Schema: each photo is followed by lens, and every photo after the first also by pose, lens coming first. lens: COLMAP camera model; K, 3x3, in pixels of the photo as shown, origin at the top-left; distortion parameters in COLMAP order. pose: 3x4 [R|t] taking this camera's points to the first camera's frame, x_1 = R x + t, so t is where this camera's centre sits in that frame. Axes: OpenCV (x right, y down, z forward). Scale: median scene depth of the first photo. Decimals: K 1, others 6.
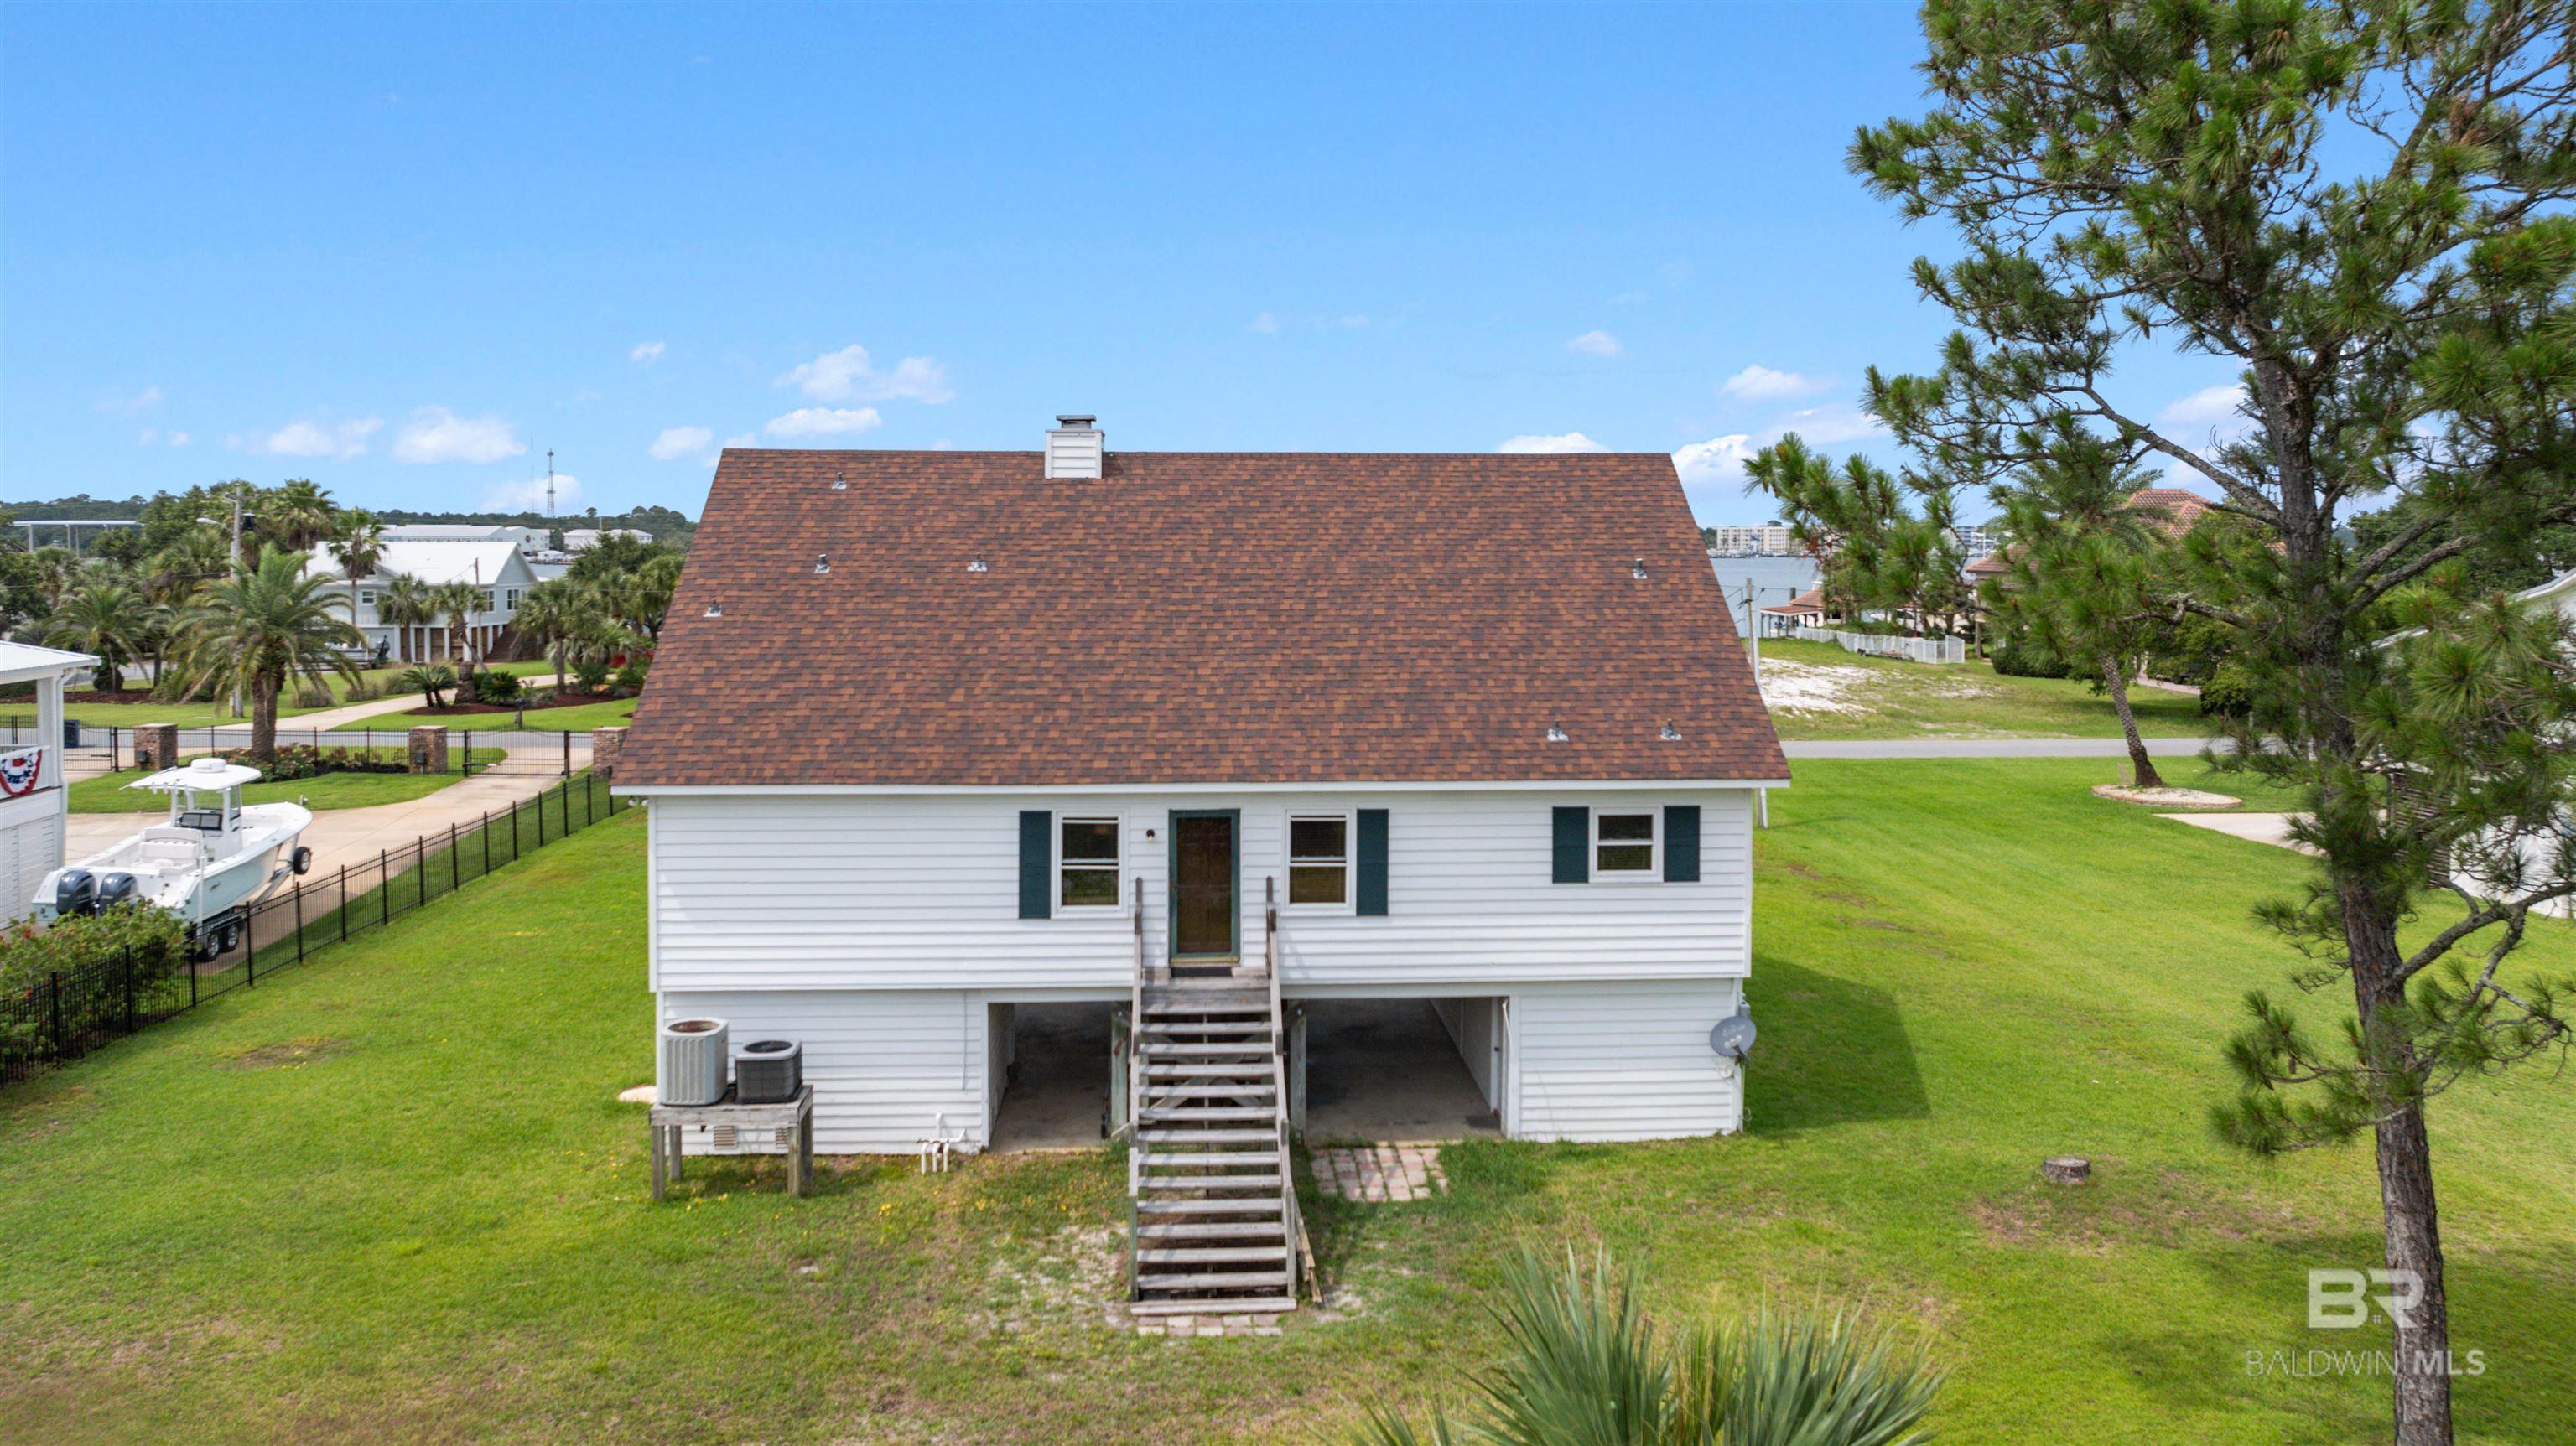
lens RADIAL K [[1839.1, 0, 1281.9], [0, 1839.1, 575.0], [0, 0, 1]] dist [-0.038887, 0.041894]
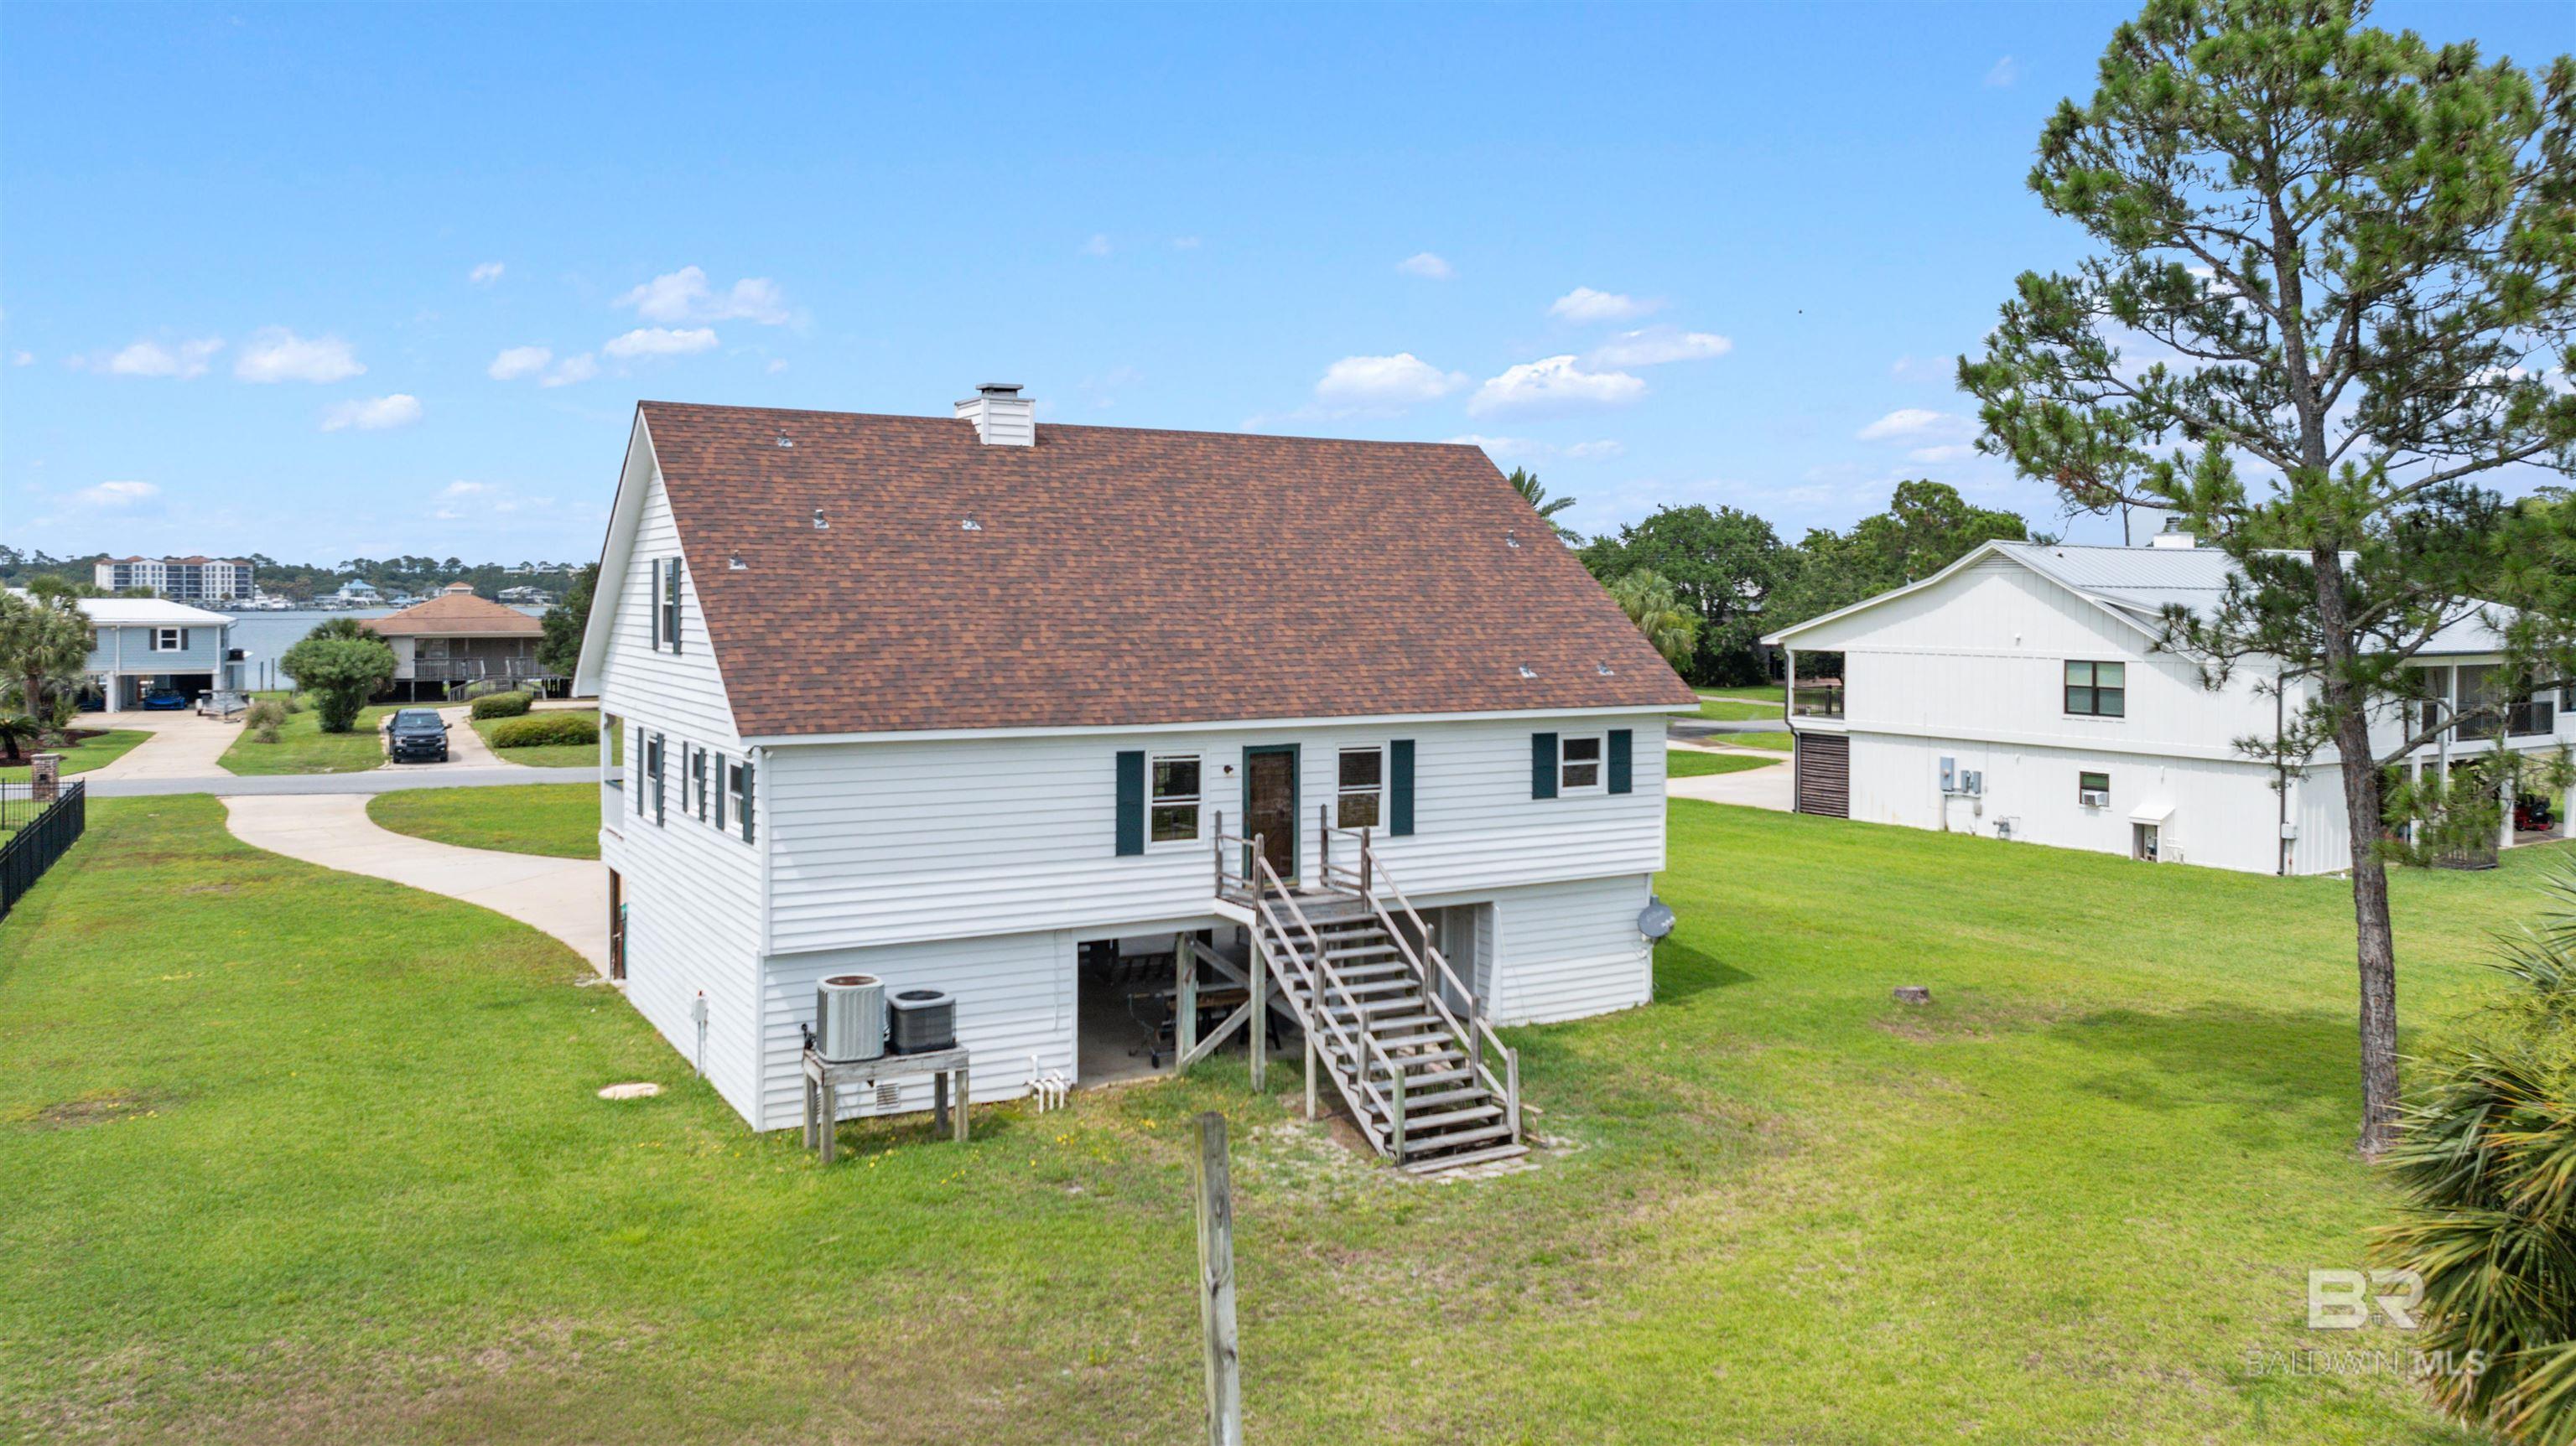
lens RADIAL K [[1830.7, 0, 1275.1], [0, 1830.7, 616.5], [0, 0, 1]] dist [-0.010972, -0.002114]
pose [[0.895883, -0.003469, 0.444276, -0.518276], [0.006364, 0.999967, -0.005024, 0.057611], [-0.444244, 0.007328, 0.895876, 0.034418]]
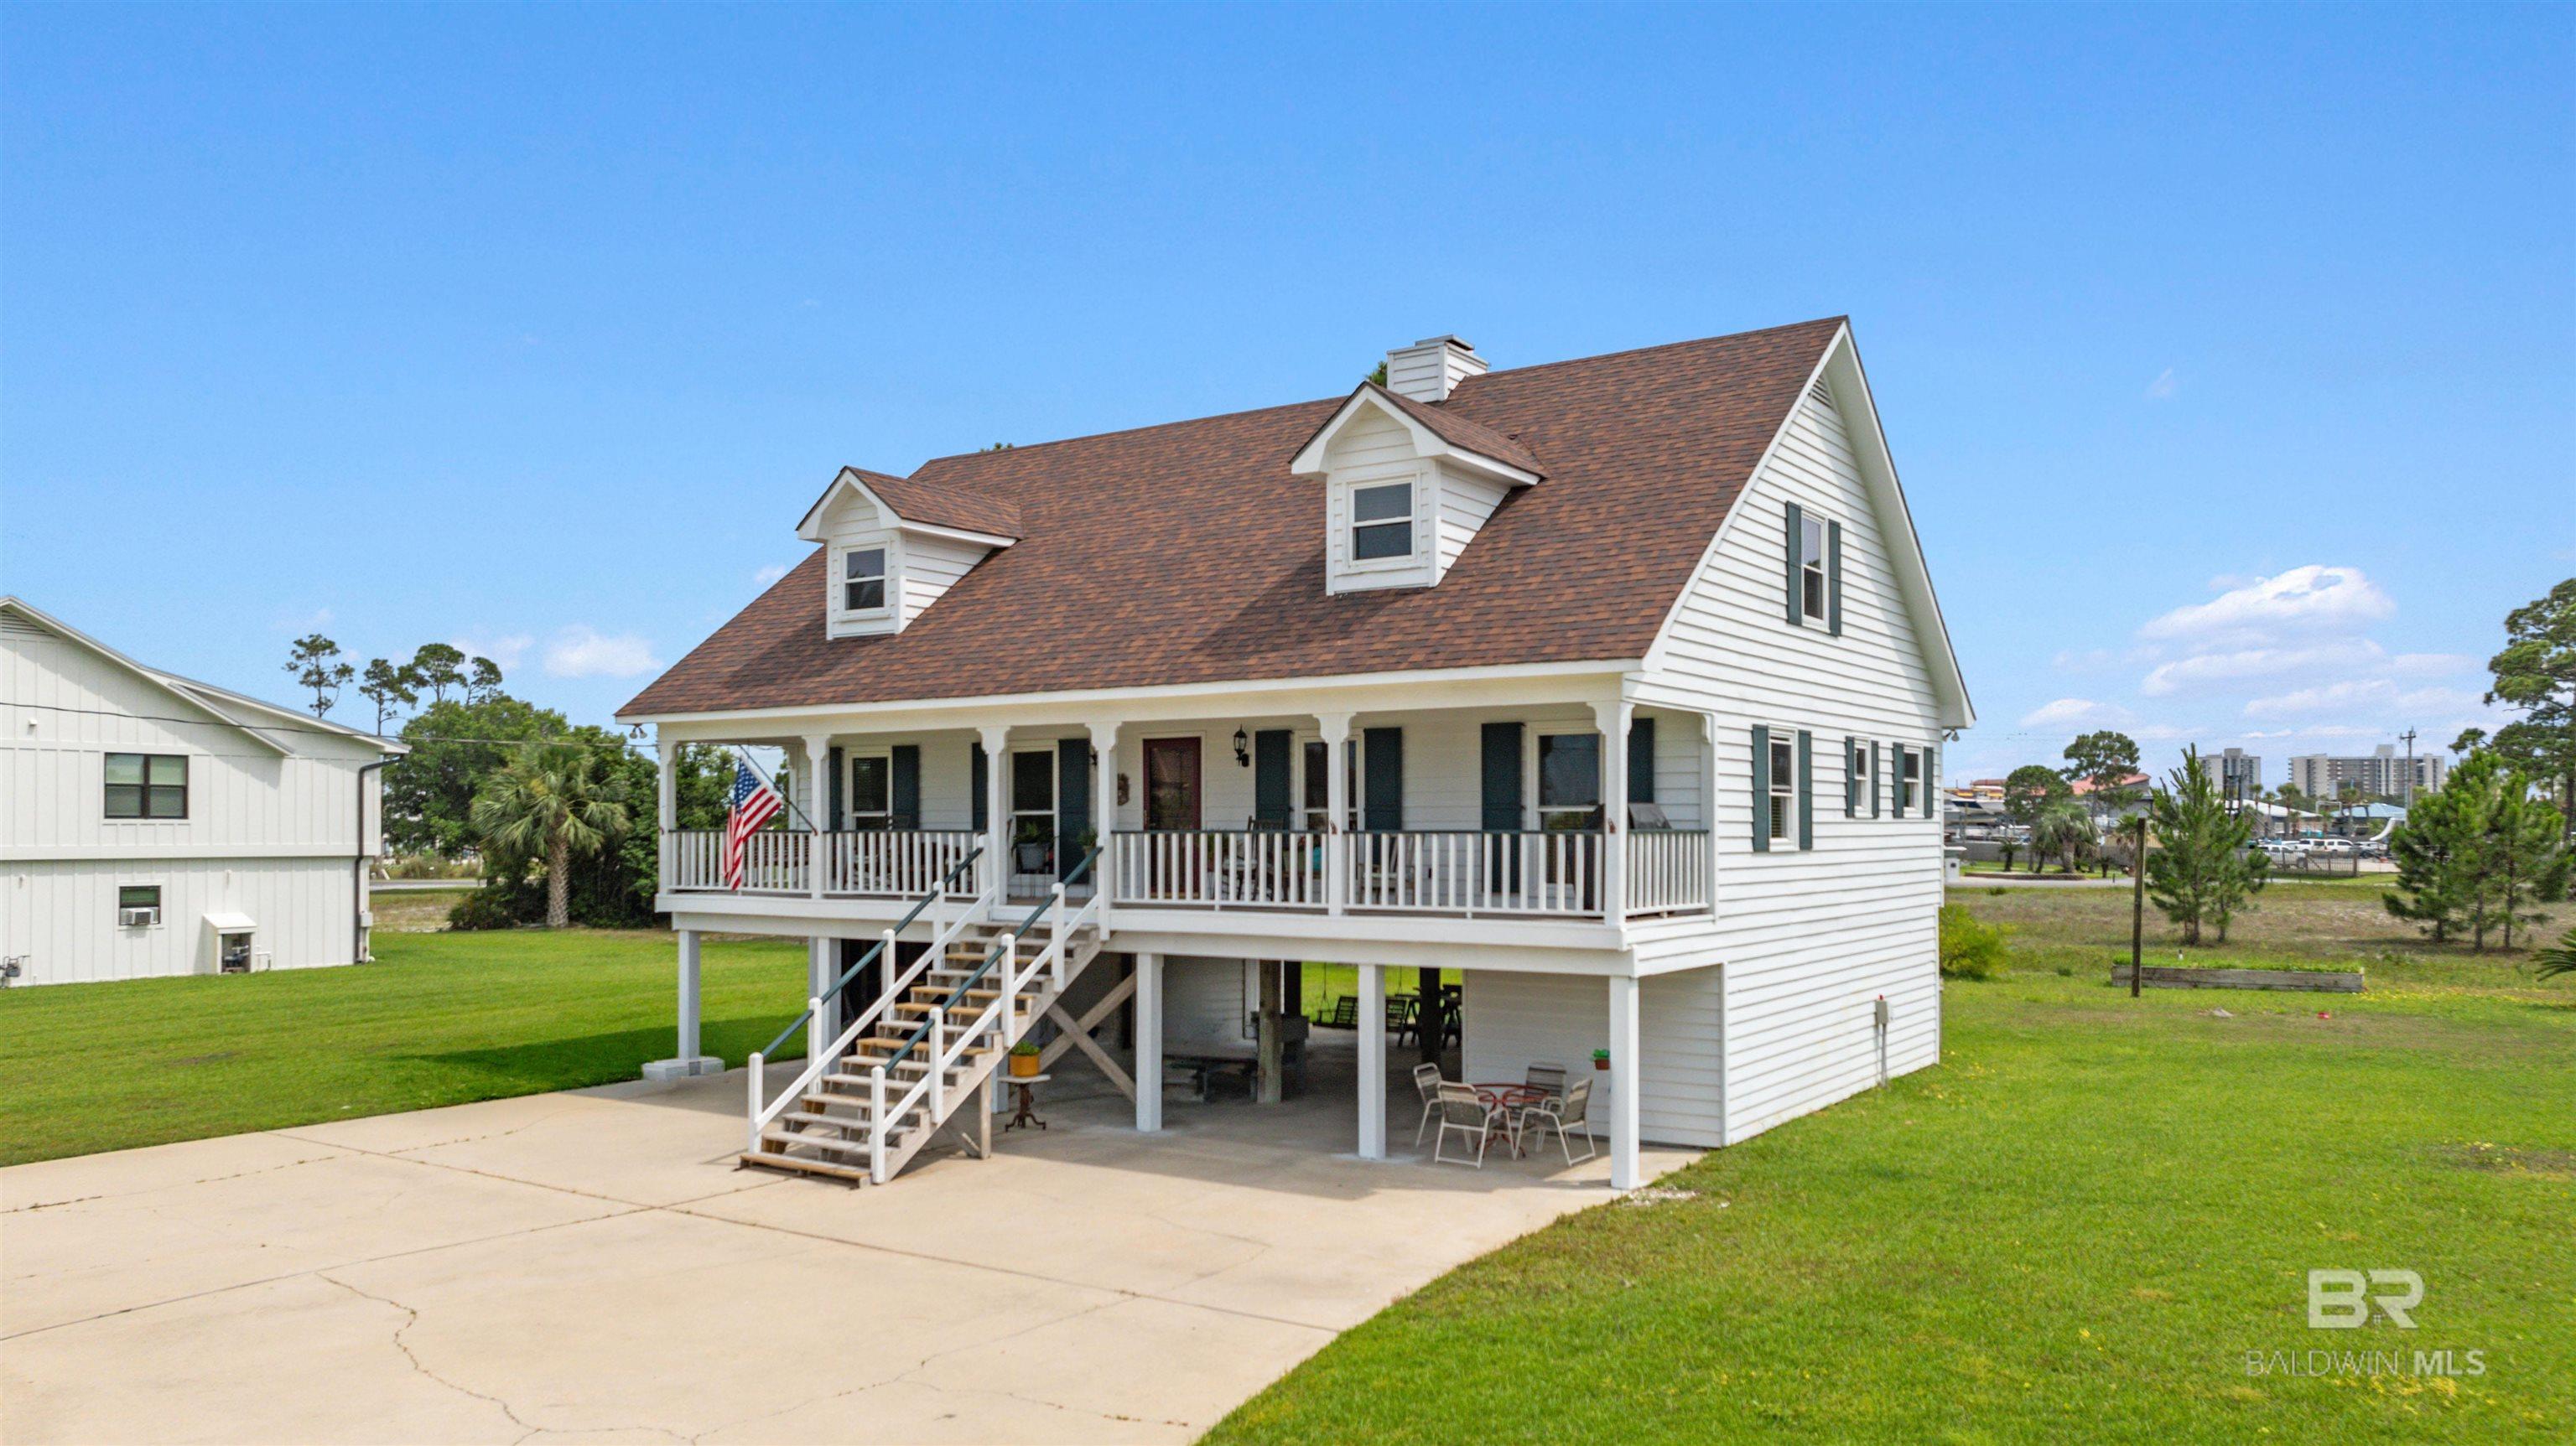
lens RADIAL K [[1806.3, 0, 1295.3], [0, 1806.3, 728.9], [0, 0, 1]] dist [-0.044762, 0.054237]
pose [[-0.802048, 0.032940, 0.596350, -0.680030], [0.010074, 0.999082, -0.041636, 0.158064], [-0.597174, -0.027387, -0.801644, 2.116119]]
